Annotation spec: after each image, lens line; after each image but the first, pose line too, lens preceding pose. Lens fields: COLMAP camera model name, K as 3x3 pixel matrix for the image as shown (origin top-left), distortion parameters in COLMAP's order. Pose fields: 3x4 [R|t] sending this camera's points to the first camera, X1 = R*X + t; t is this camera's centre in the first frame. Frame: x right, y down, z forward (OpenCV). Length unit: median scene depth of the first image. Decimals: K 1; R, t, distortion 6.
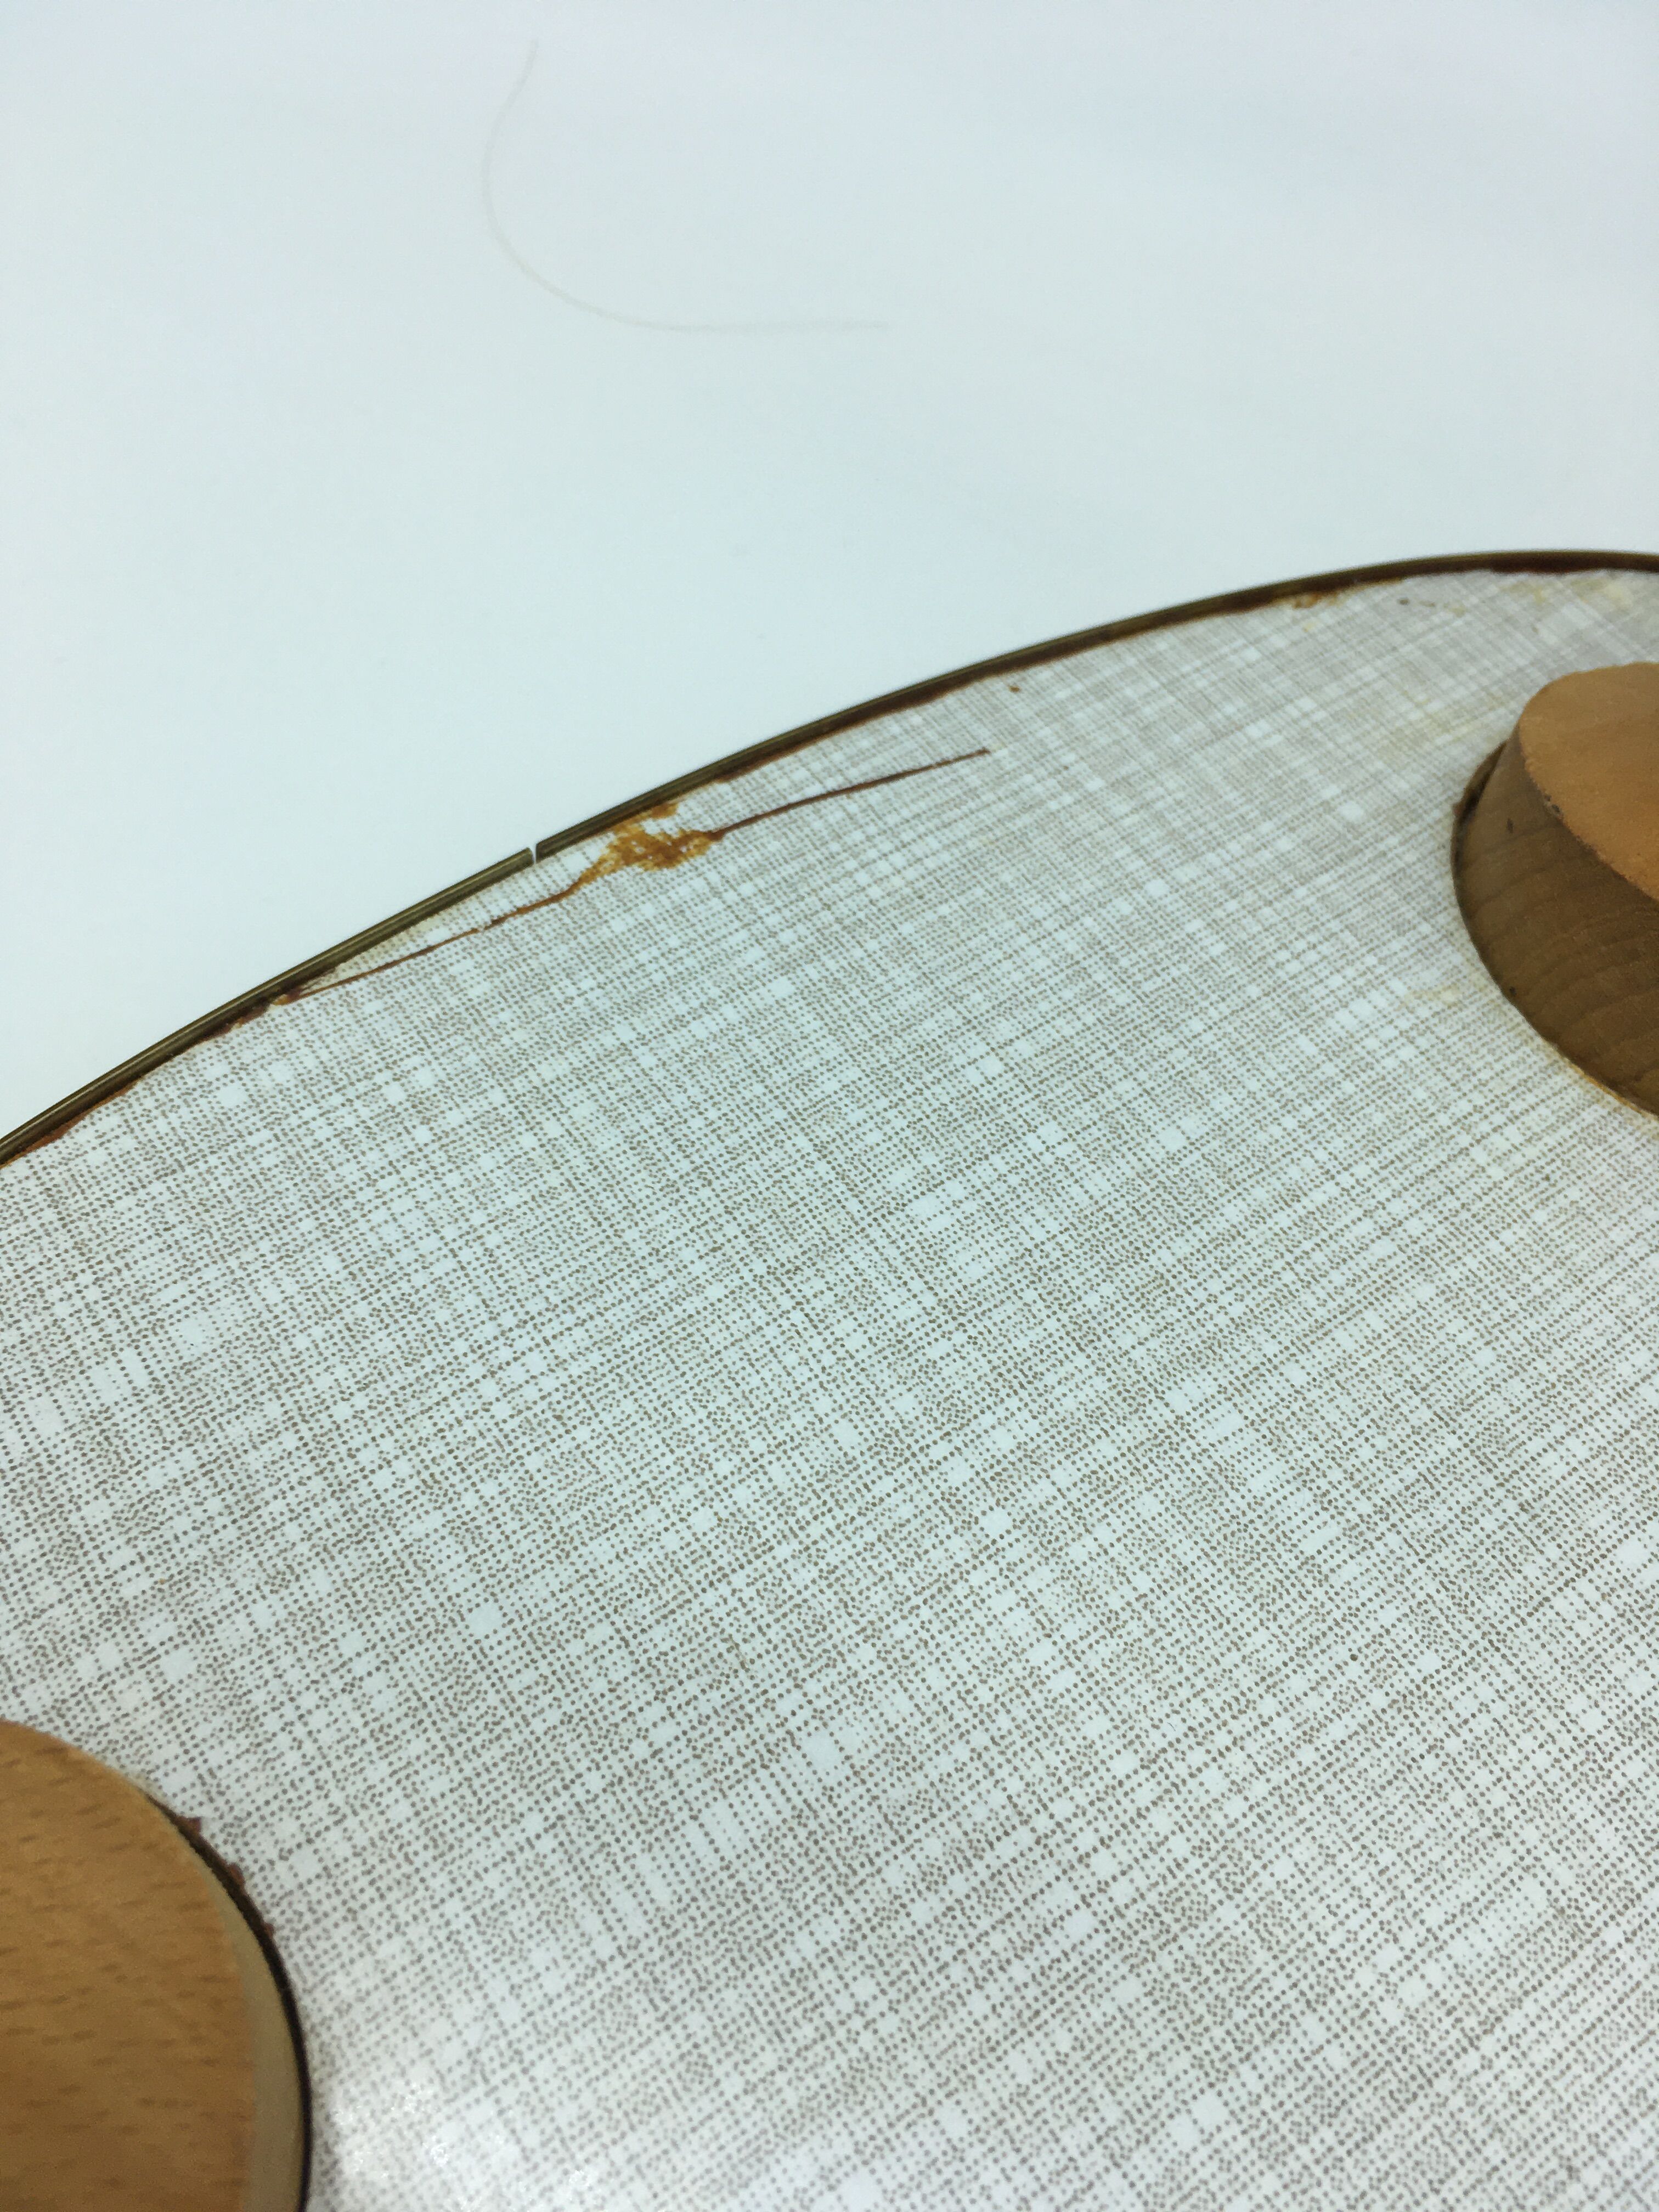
lens RADIAL K [[1838.3, 0, 853.7], [0, 1838.3, 1212.8], [0, 0, 1]] dist [0.044742, 0.003264]
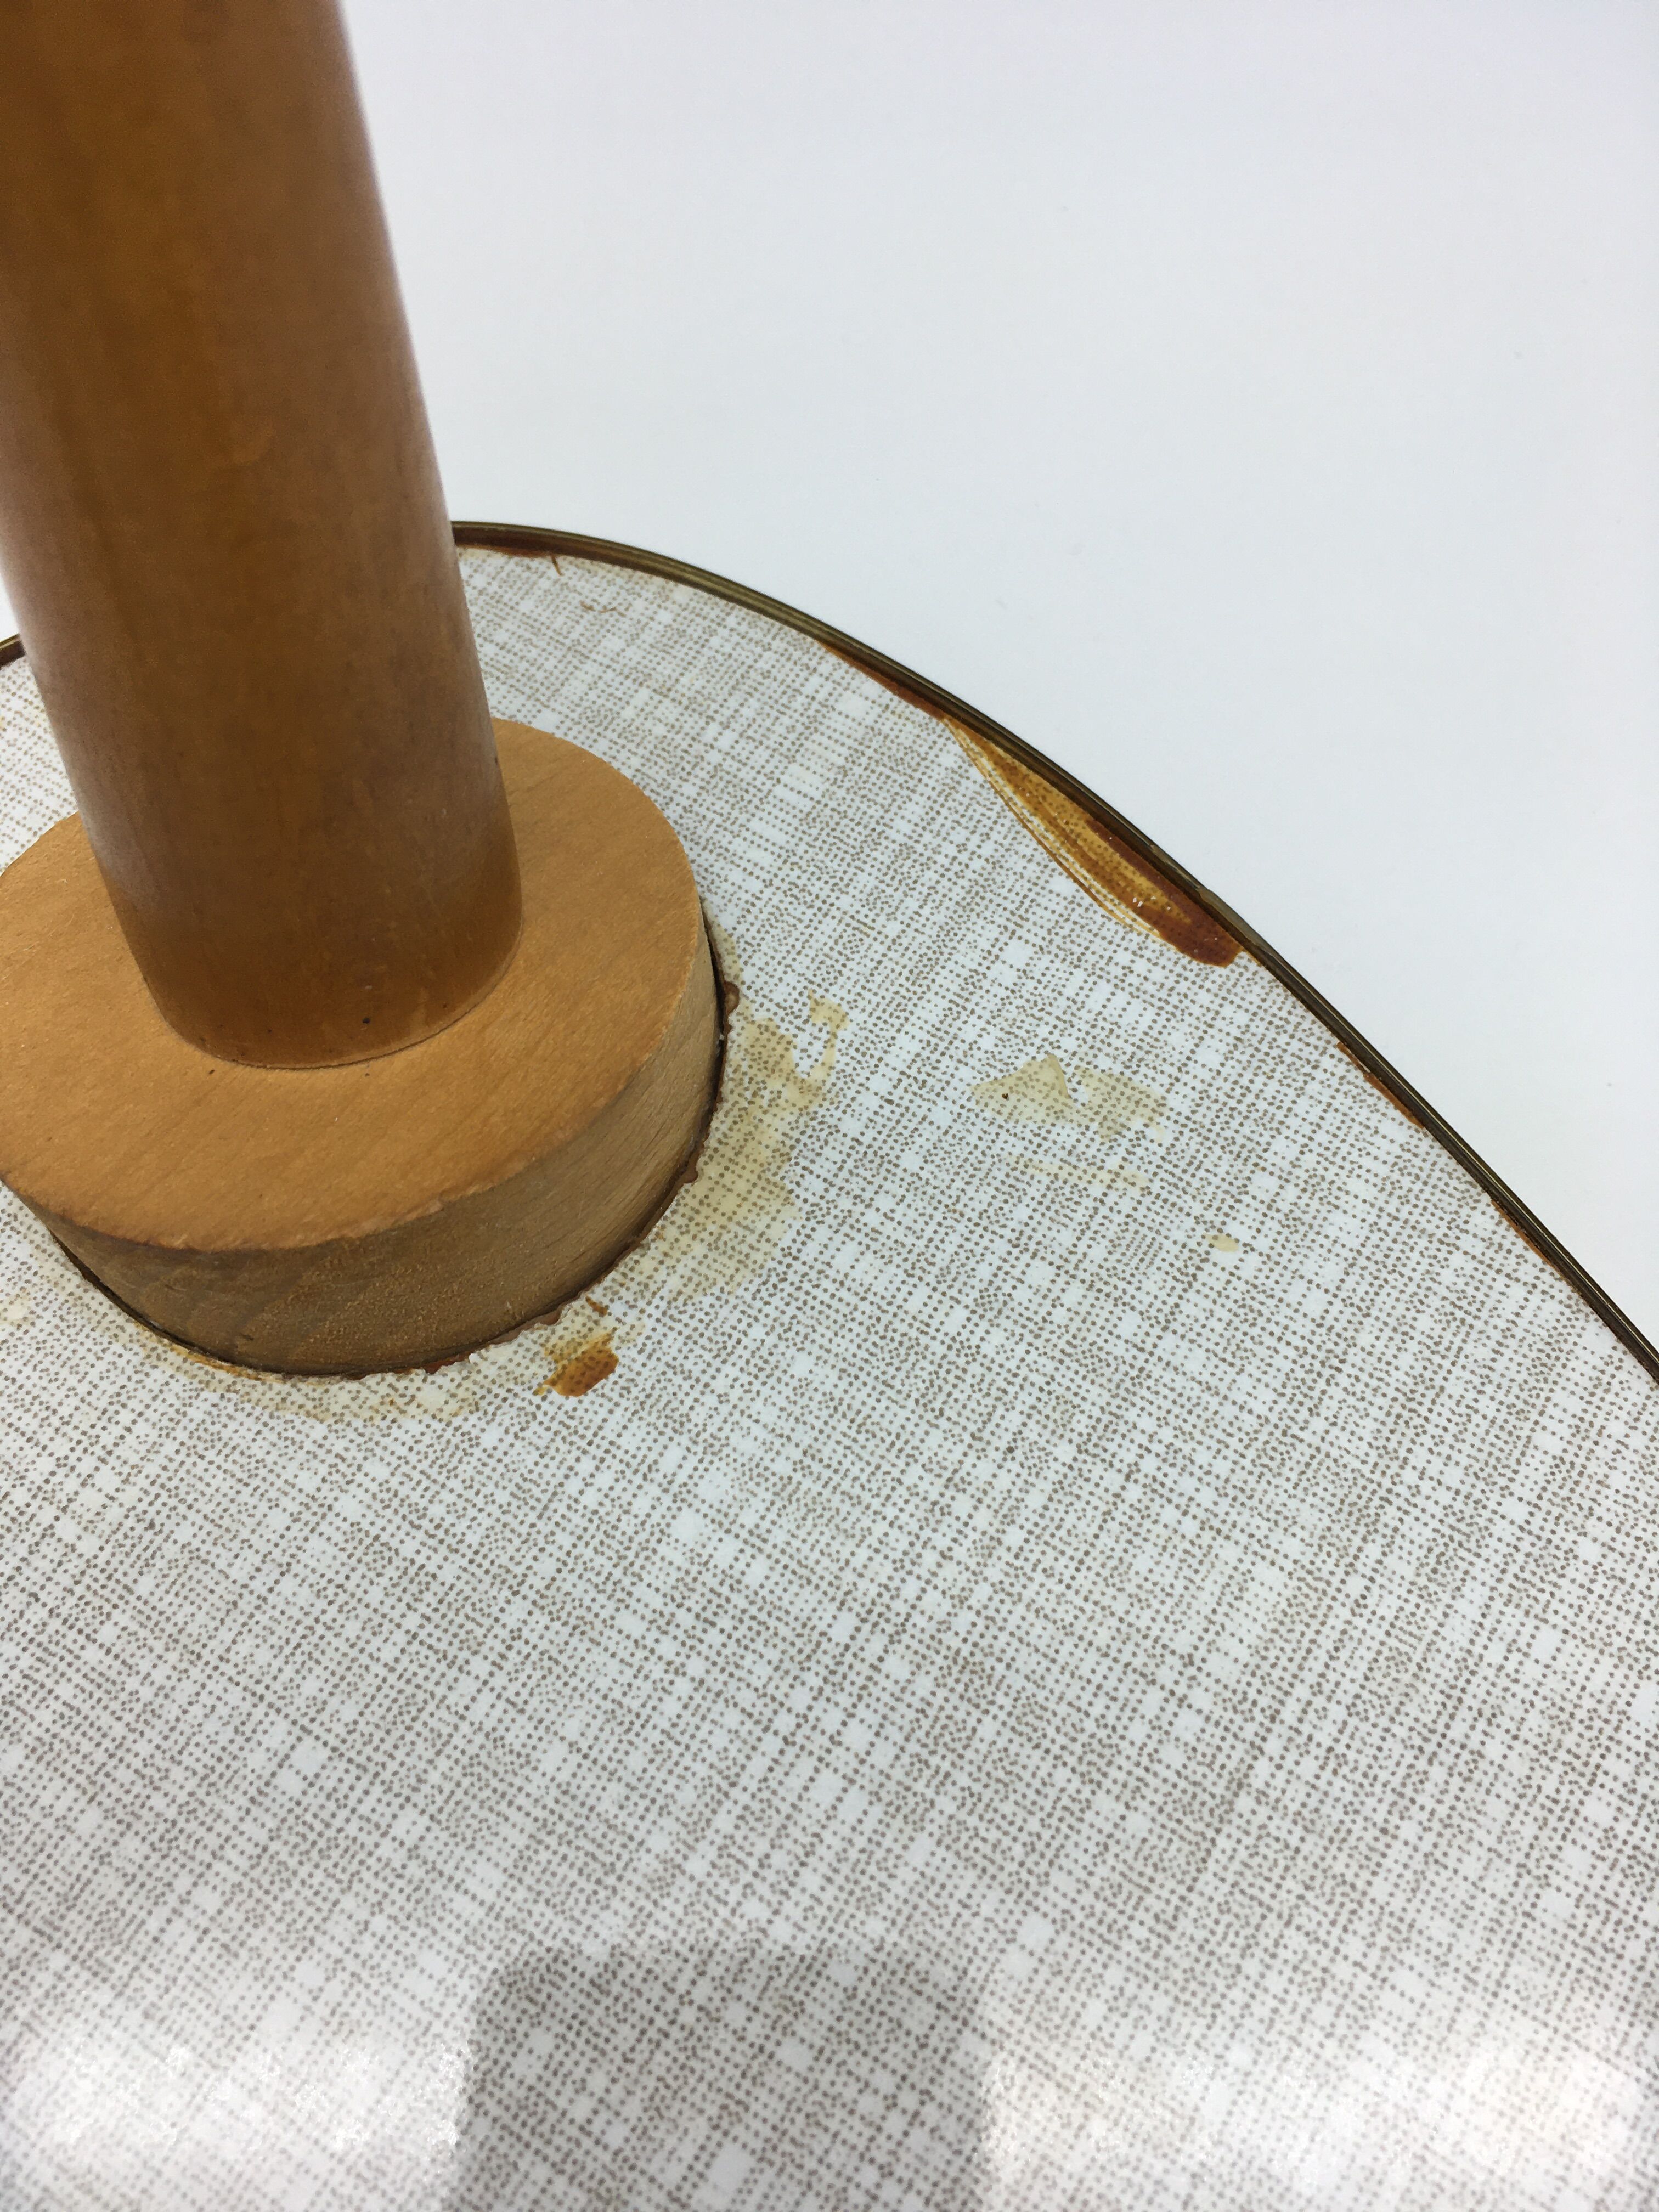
lens RADIAL K [[1932.8, 0, 913.1], [0, 1932.8, 1155.4], [0, 0, 1]] dist [0.047107, -0.139510]
pose [[0.912570, -0.400931, 0.080441, 0.661087], [0.388086, 0.911141, 0.138603, -0.150626], [-0.128863, -0.095267, 0.987076, 0.138625]]
